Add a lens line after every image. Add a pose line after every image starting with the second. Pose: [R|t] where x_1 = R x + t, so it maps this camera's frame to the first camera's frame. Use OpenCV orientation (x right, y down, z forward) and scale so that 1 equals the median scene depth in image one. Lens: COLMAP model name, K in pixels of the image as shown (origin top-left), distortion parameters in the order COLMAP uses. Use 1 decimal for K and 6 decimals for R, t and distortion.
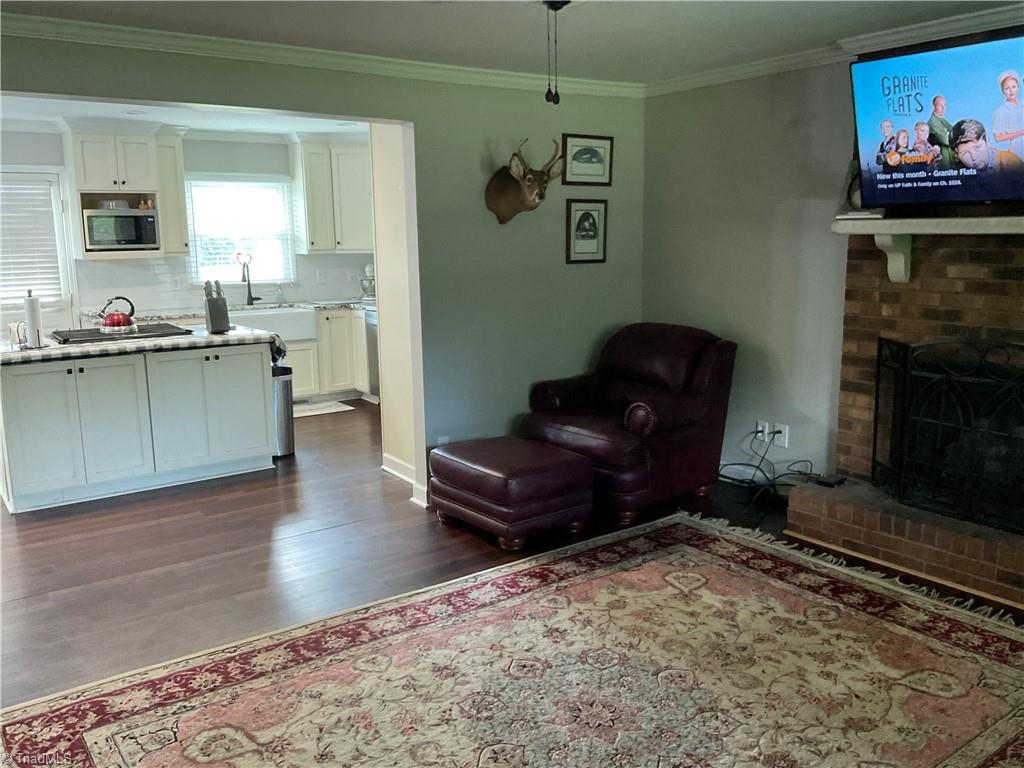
lens RADIAL K [[850.5, 0, 512.0], [0, 850.5, 384.0], [0, 0, 1]] dist [0.058396, -0.122207]
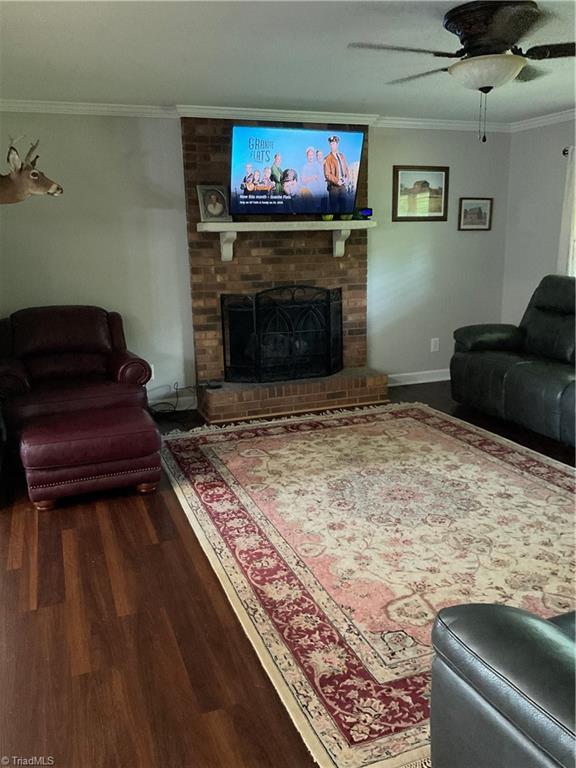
lens RADIAL K [[634.3, 0, 288.0], [0, 634.3, 384.0], [0, 0, 1]] dist [0.088239, -0.153090]
pose [[0.269975, -0.204449, 0.940911, -0.788831], [0.188118, 0.969565, 0.156699, -0.056997], [-0.944312, 0.134698, 0.300219, 0.544856]]
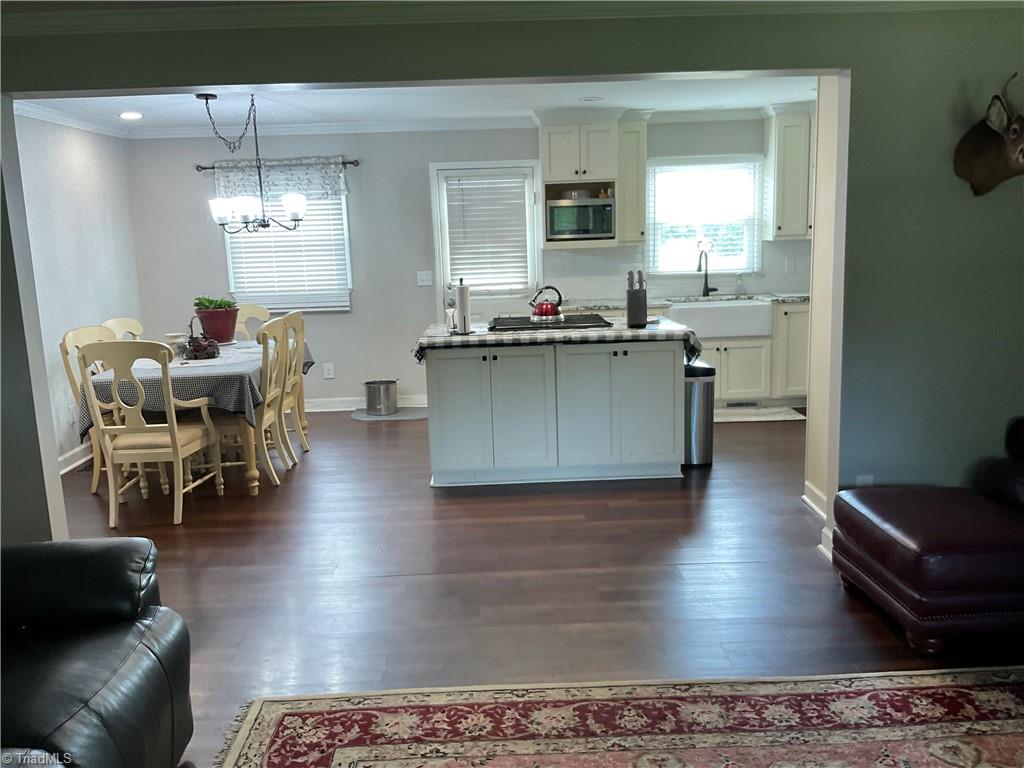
lens RADIAL K [[845.7, 0, 512.0], [0, 845.7, 384.0], [0, 0, 1]] dist [0.088239, -0.153090]
pose [[0.820313, 0.086214, -0.565380, 0.106430], [-0.077586, 0.996209, 0.039339, -0.031672], [0.566628, 0.011595, 0.823892, 0.213064]]
